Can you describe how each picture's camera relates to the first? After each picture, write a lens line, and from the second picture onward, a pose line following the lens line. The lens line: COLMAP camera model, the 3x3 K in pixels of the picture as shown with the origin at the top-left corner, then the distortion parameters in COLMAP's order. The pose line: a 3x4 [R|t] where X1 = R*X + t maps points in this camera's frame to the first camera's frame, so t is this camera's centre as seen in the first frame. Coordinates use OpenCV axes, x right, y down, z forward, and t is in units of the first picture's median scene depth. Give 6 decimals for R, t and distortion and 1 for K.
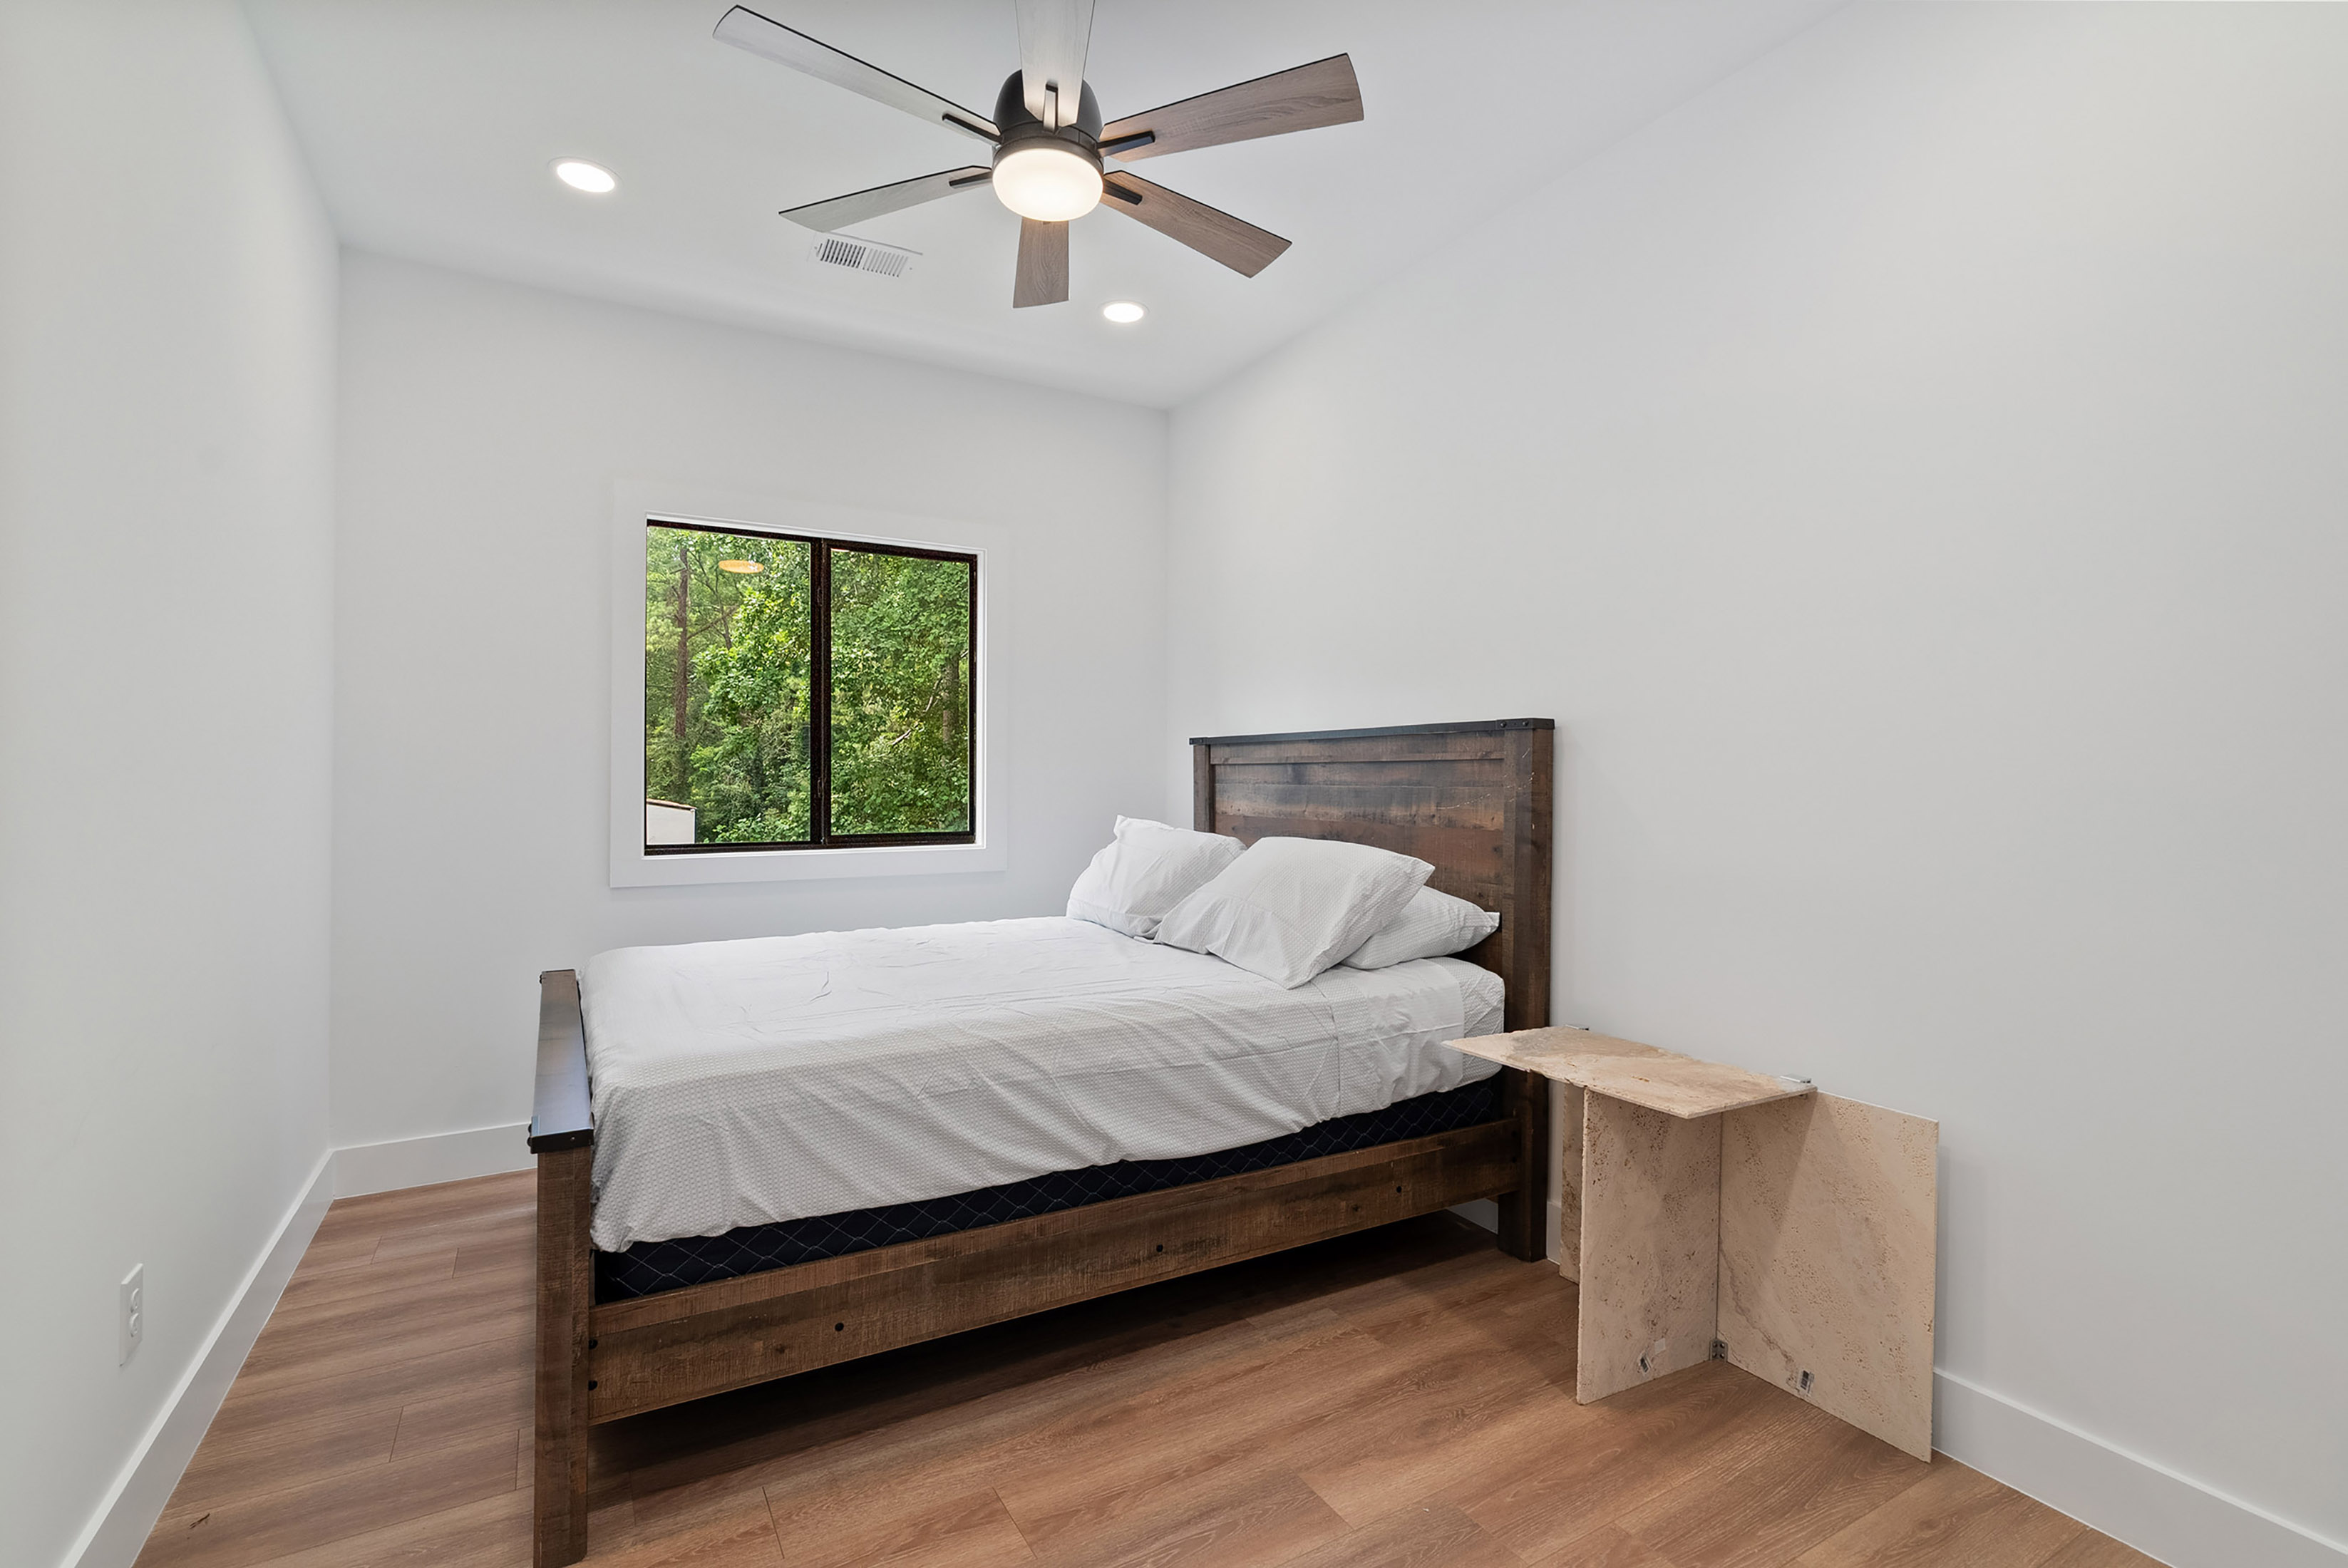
lens RADIAL K [[1073.6, 0, 1168.5], [0, 1073.6, 790.9], [0, 0, 1]] dist [-0.010029, 0.005383]
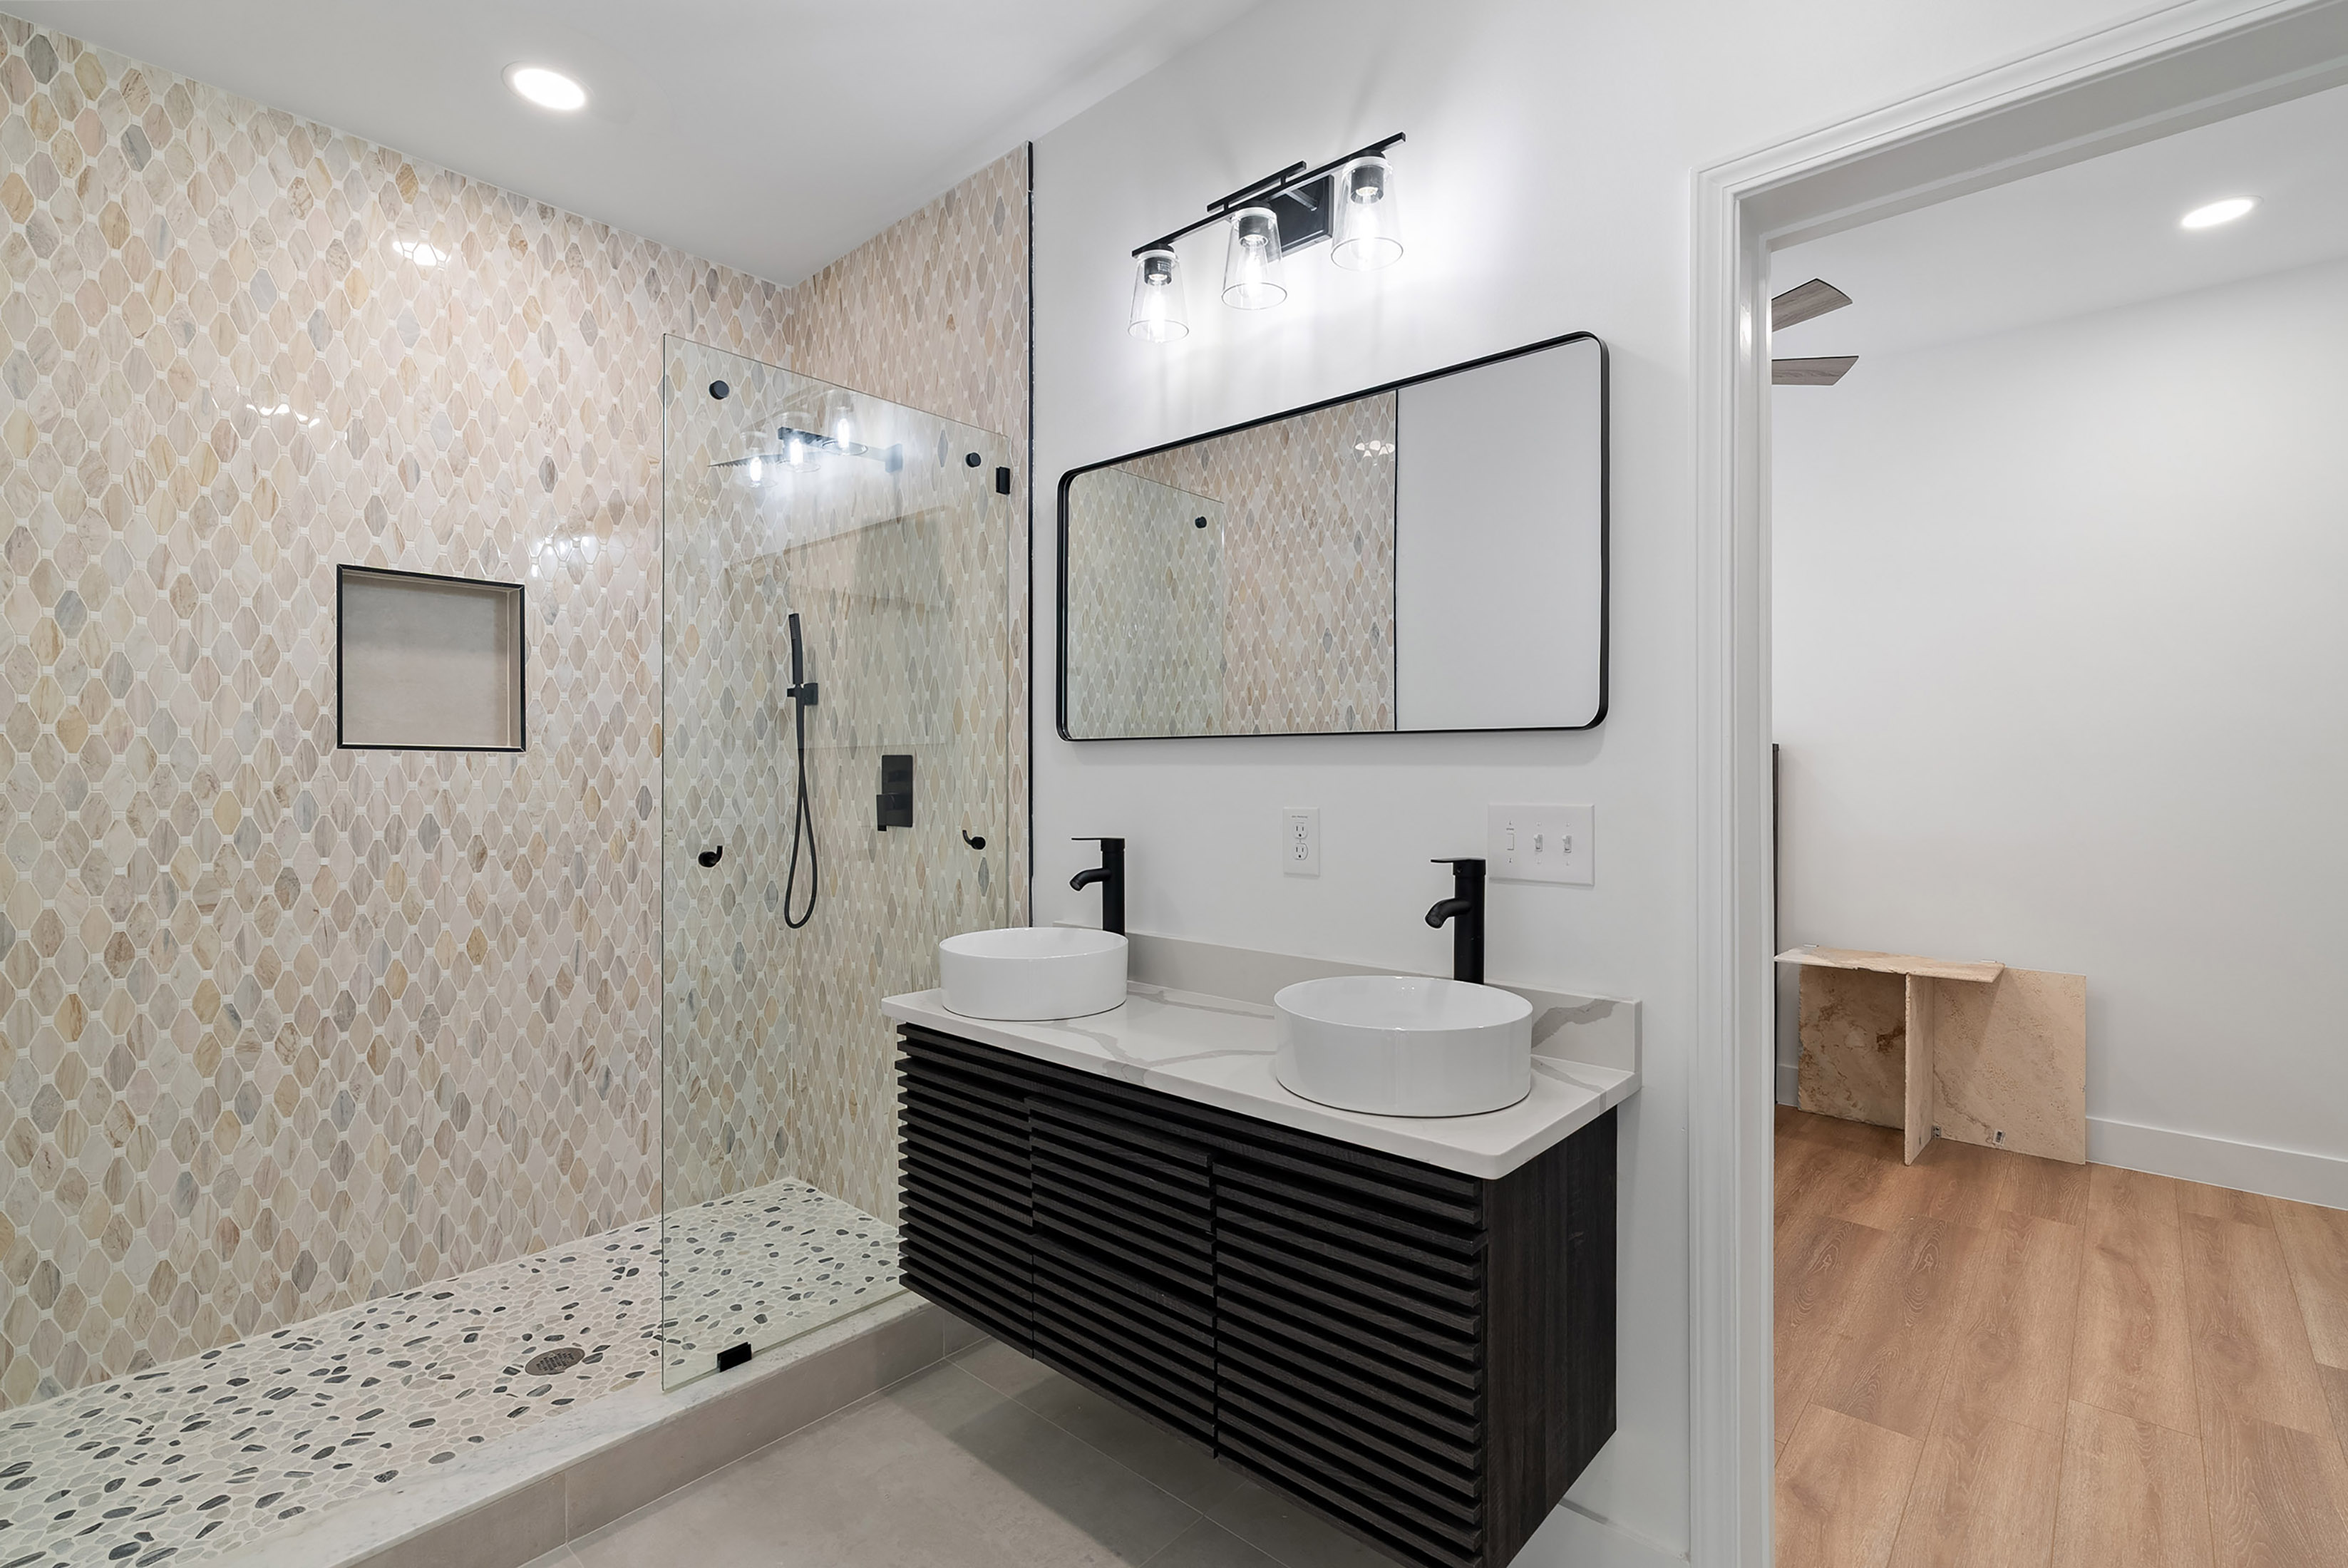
lens RADIAL K [[1073.6, 0, 1174.5], [0, 1073.6, 777.9], [0, 0, 1]] dist [-0.010029, 0.005383]
pose [[0.950717, -0.008417, 0.309945, -1.231341], [0.009688, 0.999950, -0.002564, -0.033225], [-0.309908, 0.005440, 0.950751, -0.229116]]
